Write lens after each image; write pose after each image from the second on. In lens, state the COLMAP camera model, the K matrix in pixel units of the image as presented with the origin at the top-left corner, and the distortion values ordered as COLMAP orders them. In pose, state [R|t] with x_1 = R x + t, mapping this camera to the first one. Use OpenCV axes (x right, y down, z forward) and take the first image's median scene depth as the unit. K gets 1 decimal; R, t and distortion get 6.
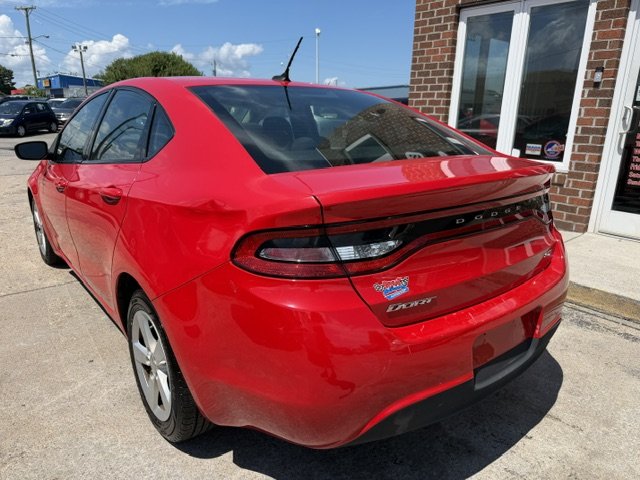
lens RADIAL K [[450.8, 0, 324.2], [0, 450.8, 241.4], [0, 0, 1]] dist [-0.013174, -0.008083]
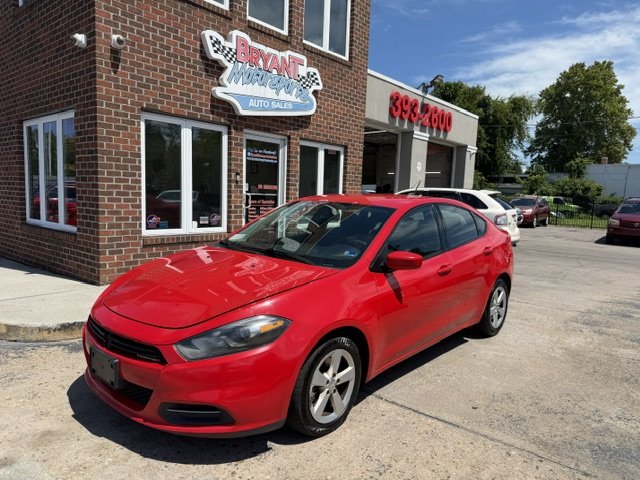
lens RADIAL K [[450.8, 0, 324.2], [0, 450.8, 241.4], [0, 0, 1]] dist [-0.013174, -0.008083]
pose [[-0.166485, -0.128645, 0.977616, -1.029452], [0.242188, 0.955747, 0.167011, -0.288331], [-0.955839, 0.264572, -0.127961, 0.832113]]
